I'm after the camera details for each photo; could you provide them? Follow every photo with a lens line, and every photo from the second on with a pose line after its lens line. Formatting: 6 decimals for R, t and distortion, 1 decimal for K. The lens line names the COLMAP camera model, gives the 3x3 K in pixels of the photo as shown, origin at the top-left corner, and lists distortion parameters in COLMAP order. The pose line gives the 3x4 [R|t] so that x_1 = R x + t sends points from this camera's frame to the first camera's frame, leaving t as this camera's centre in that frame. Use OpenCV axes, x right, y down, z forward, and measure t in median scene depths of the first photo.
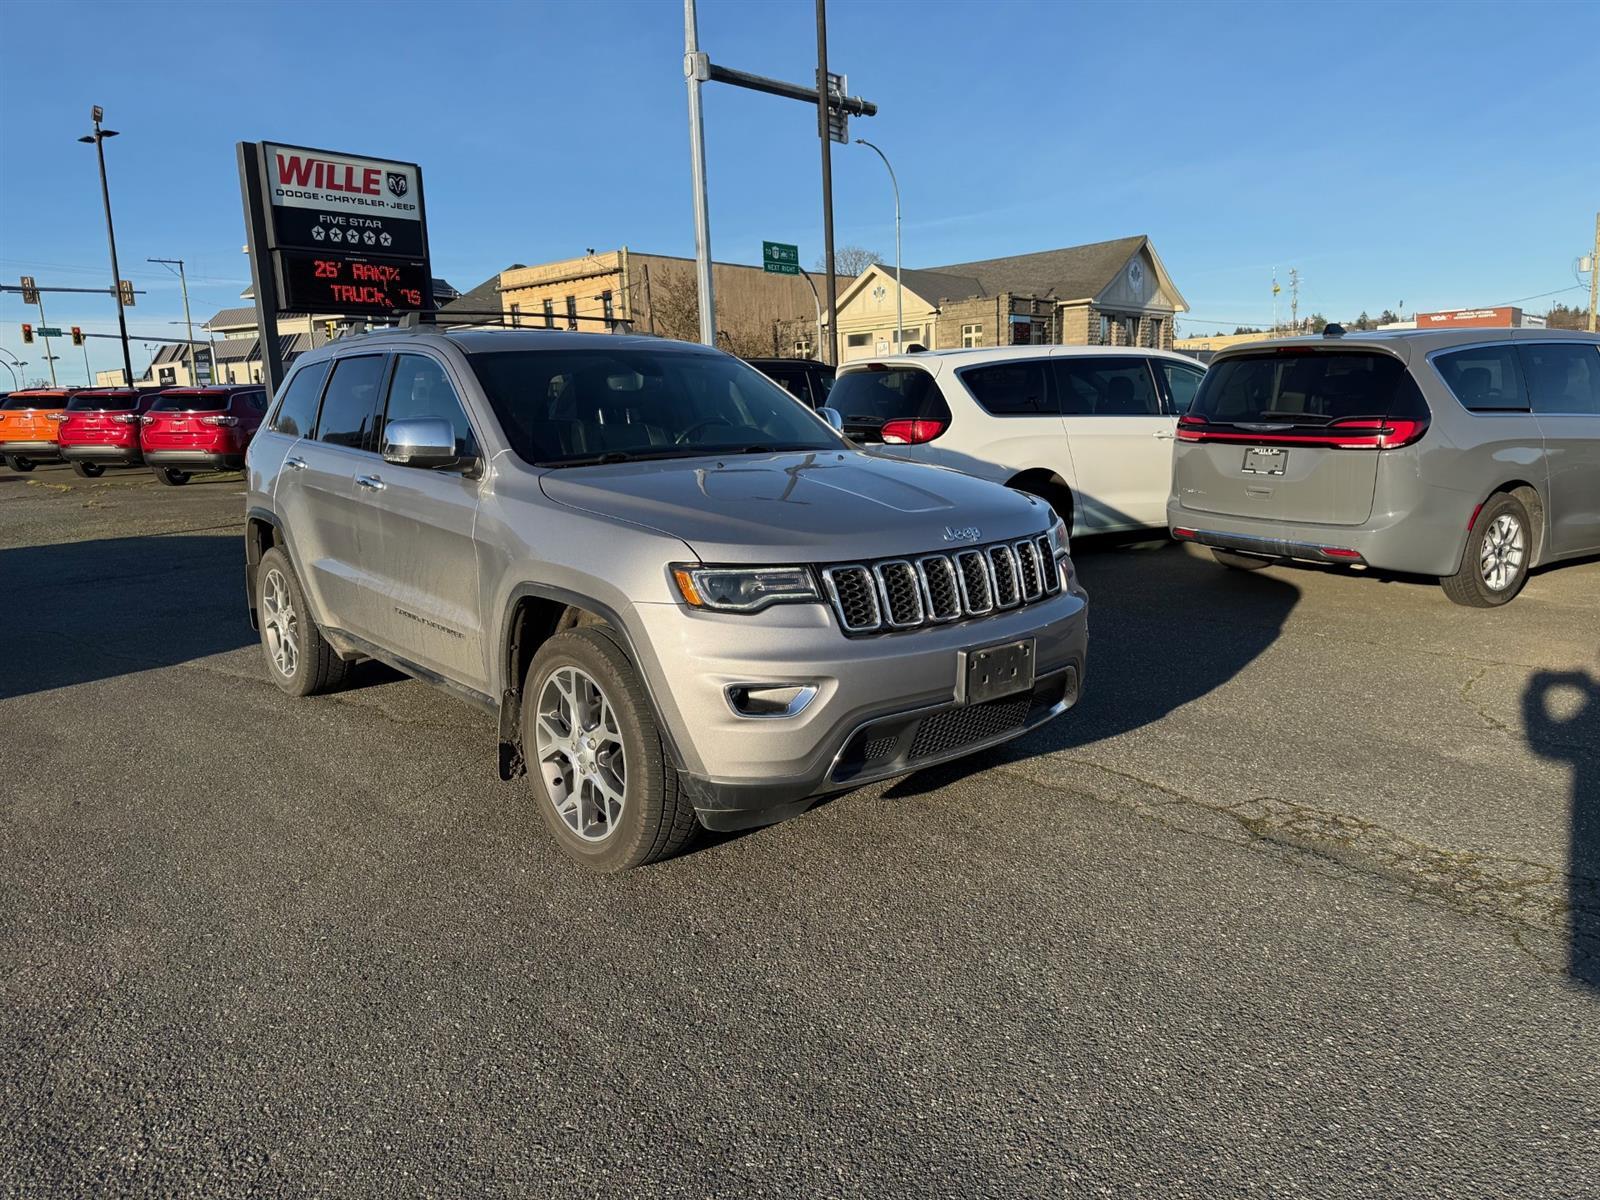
lens RADIAL K [[1120.3, 0, 799.5], [0, 1120.3, 595.3], [0, 0, 1]] dist [0.071831, -0.097675]
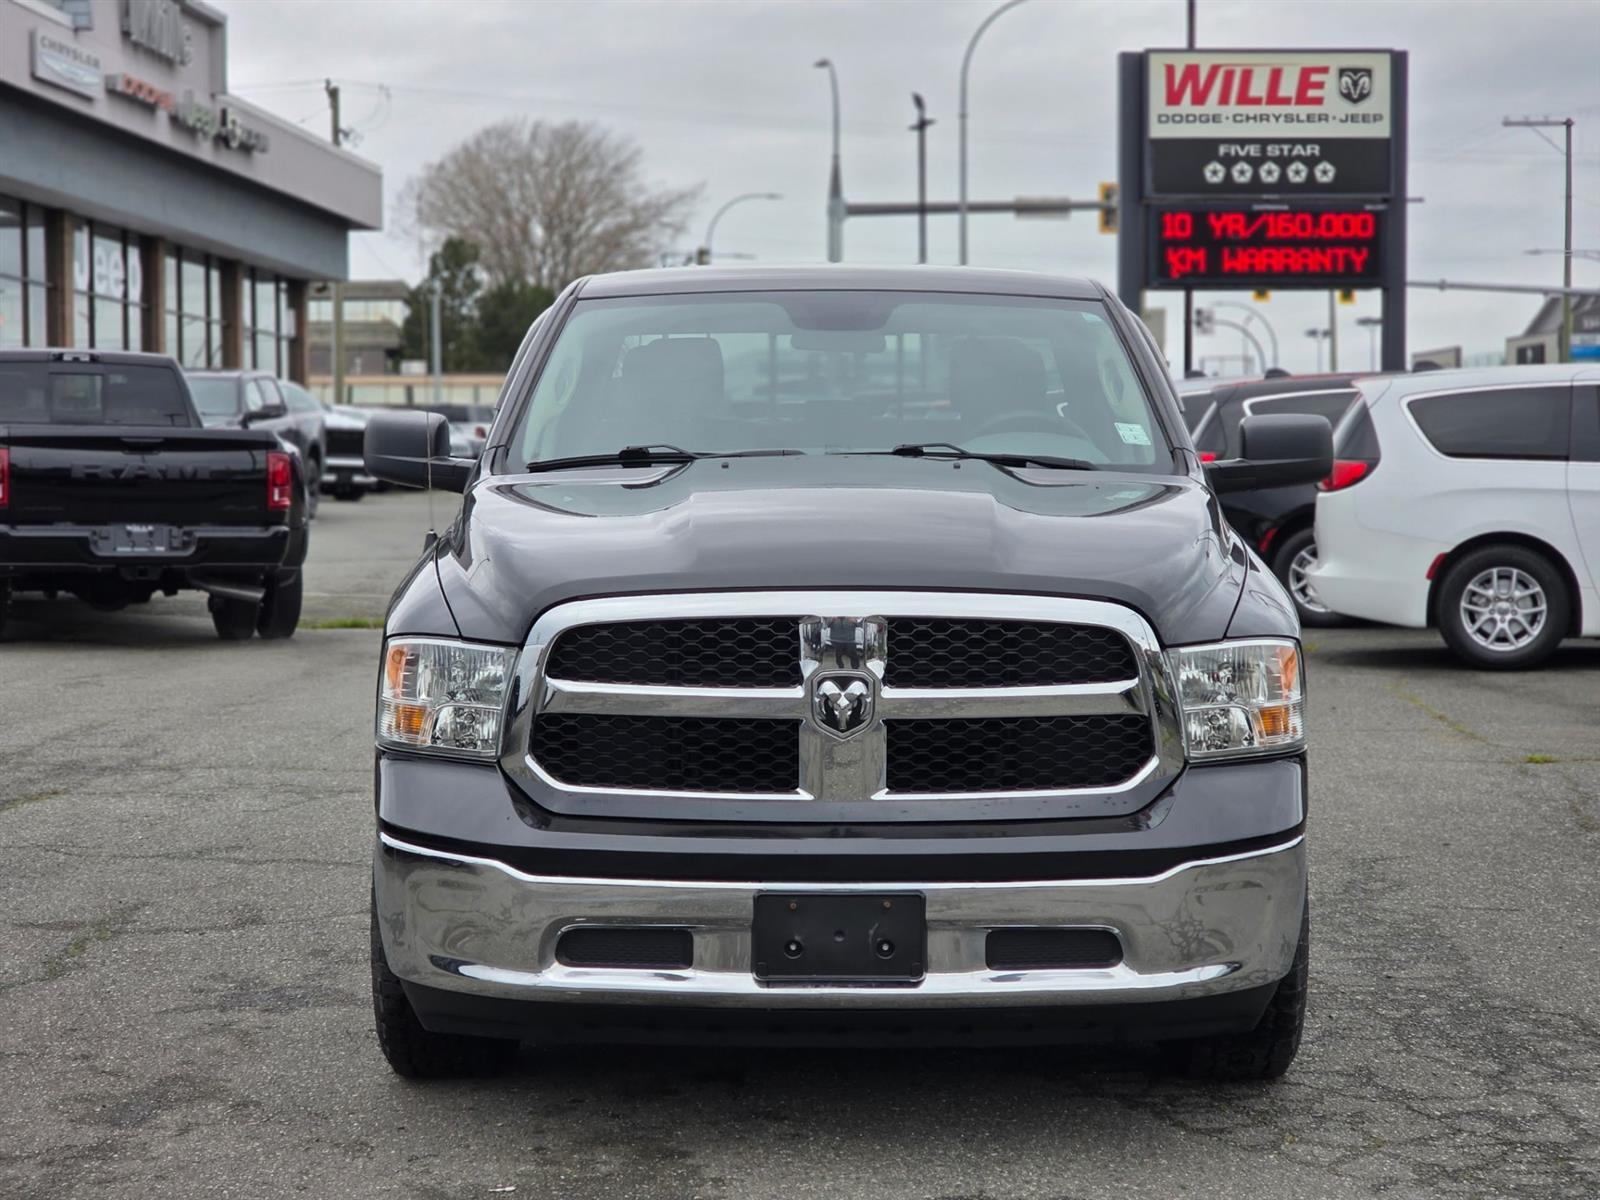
lens RADIAL K [[2965.9, 0, 800.0], [0, 2965.9, 600.0], [0, 0, 1]] dist [-0.019312, 0.467630]
pose [[0.707810, 0.061959, -0.703681, 0.608085], [-0.139285, 0.988831, -0.053036, 0.049637], [0.692535, 0.135552, 0.708534, -0.340804]]
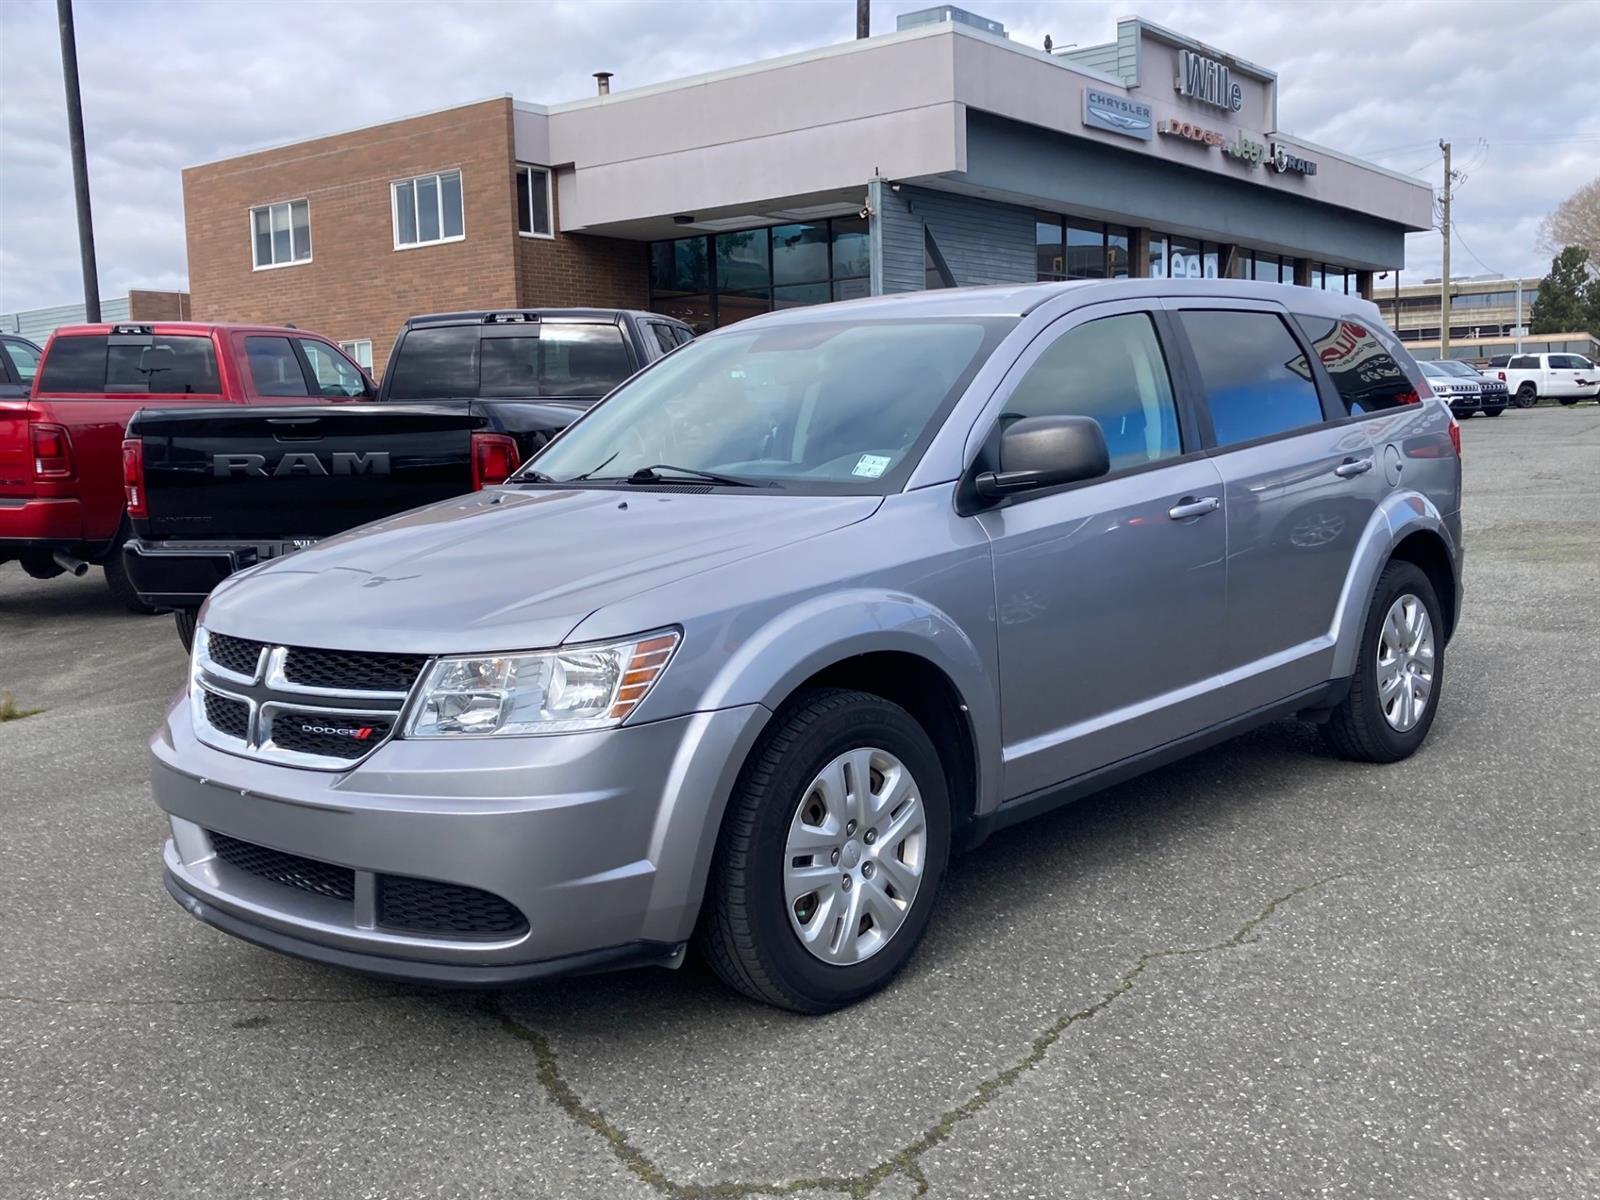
lens RADIAL K [[1620.3, 0, 805.2], [0, 1620.3, 613.4], [0, 0, 1]] dist [0.018779, -0.003955]
pose [[0.220789, 0.138058, -0.965501, 0.137119], [-0.137835, 0.984412, 0.109242, -0.043298], [0.965533, 0.108960, 0.236377, 0.261348]]
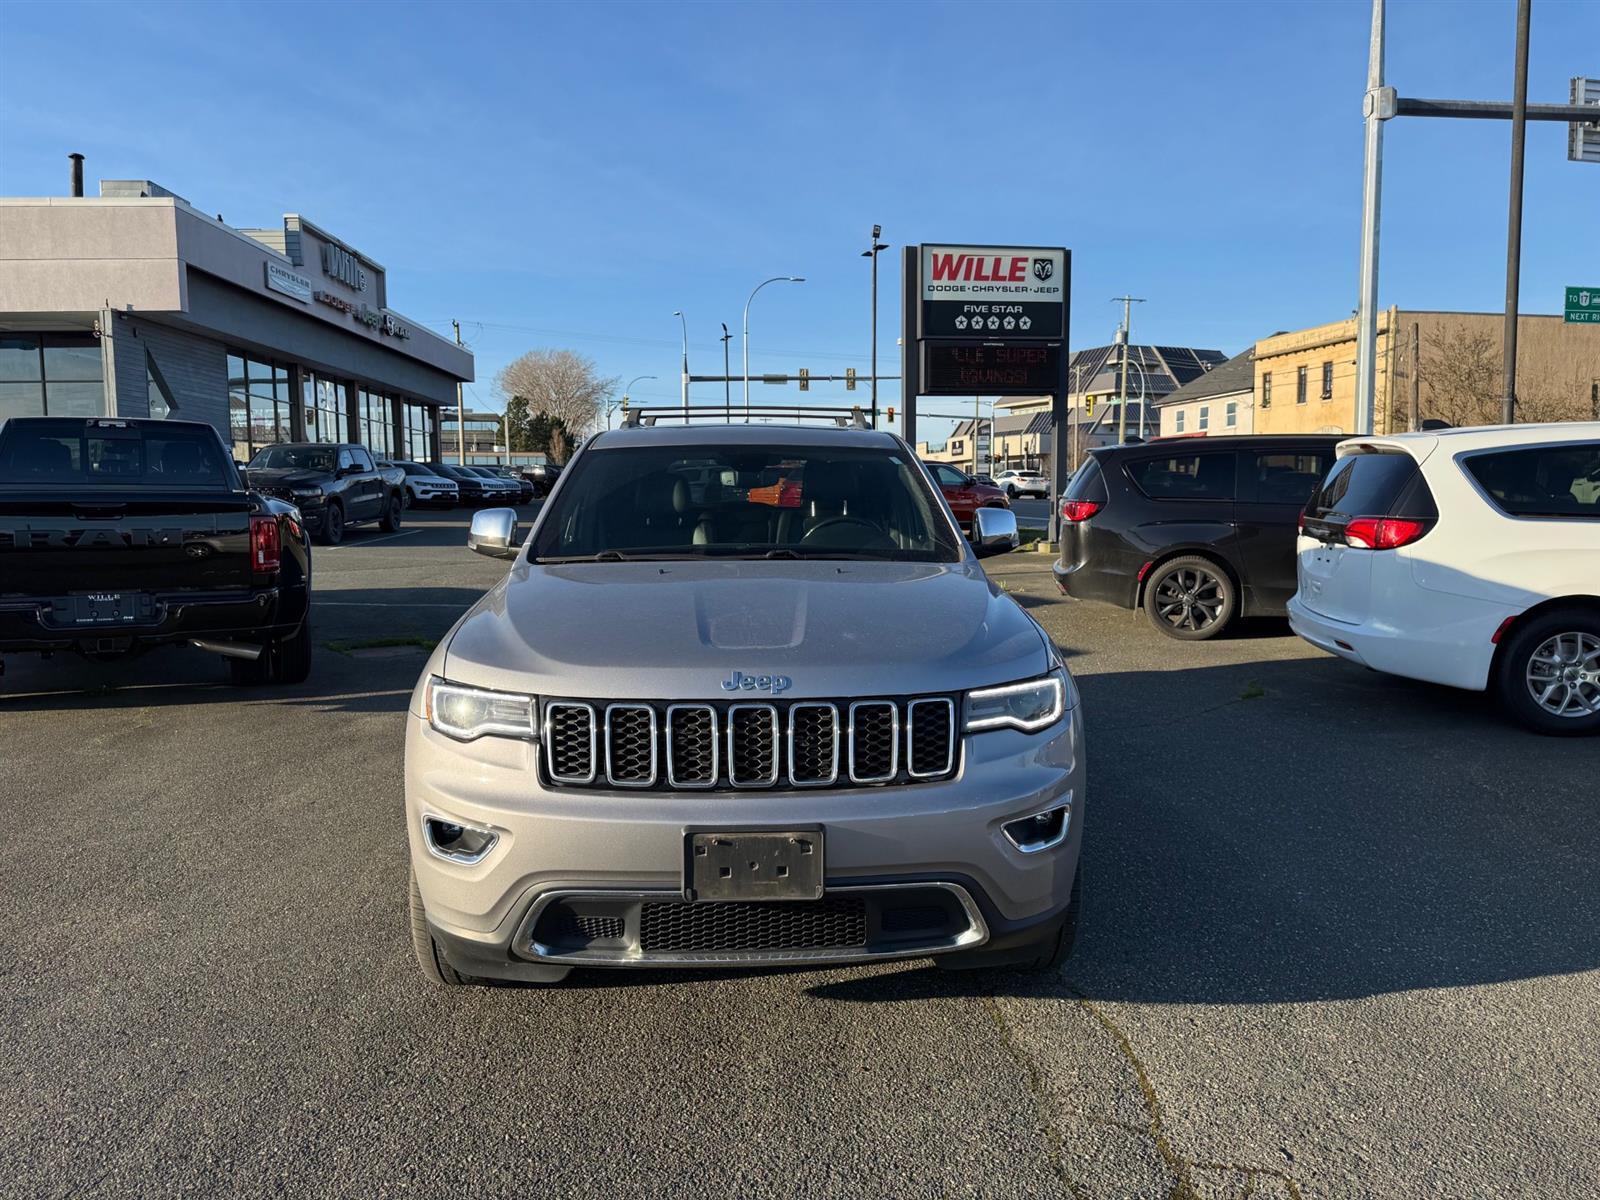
lens RADIAL K [[1110.7, 0, 799.7], [0, 1110.7, 607.8], [0, 0, 1]] dist [0.092850, -0.123864]
pose [[0.790677, 0.091296, -0.605388, 0.121266], [-0.120610, 0.992669, -0.007825, -0.019972], [0.600236, 0.079203, 0.795892, 0.073498]]
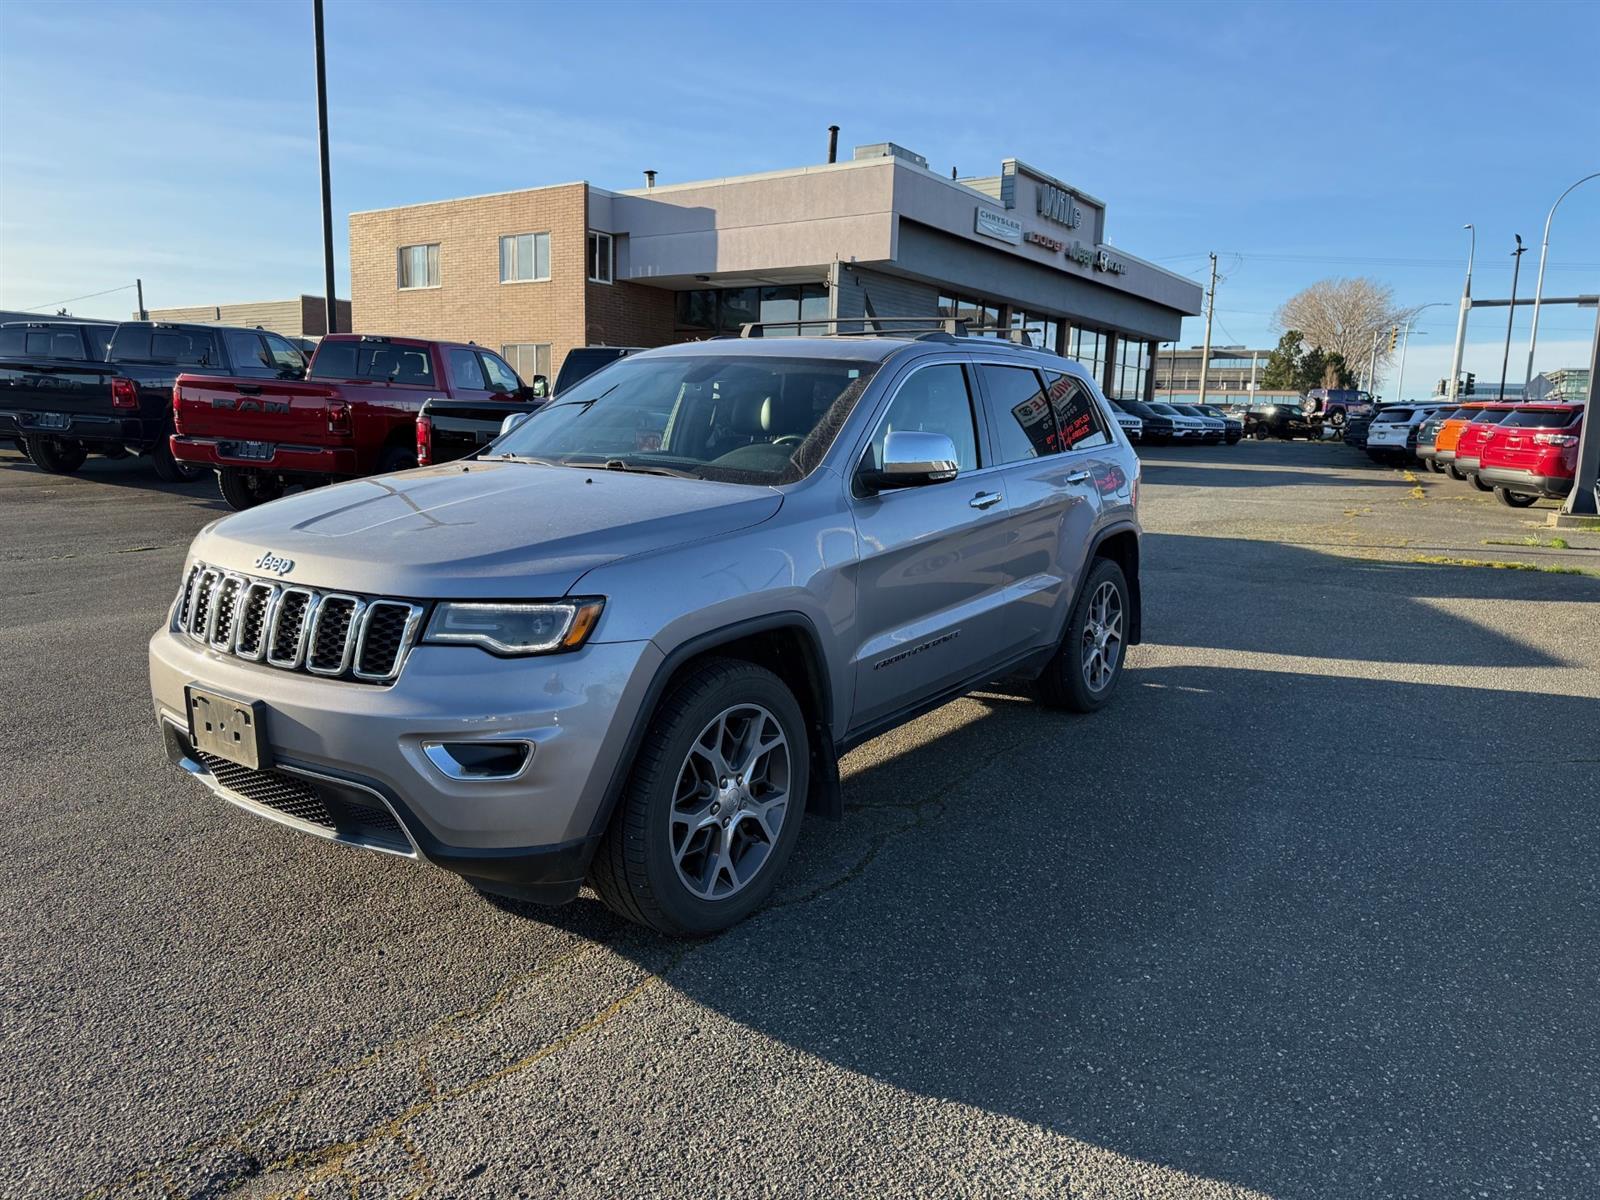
lens RADIAL K [[1110.7, 0, 799.7], [0, 1110.7, 607.8], [0, 0, 1]] dist [0.092850, -0.123864]
pose [[0.252705, 0.198964, -0.946865, 0.198366], [-0.198692, 0.968442, 0.150470, -0.042632], [0.946922, 0.150110, 0.284263, 0.215906]]
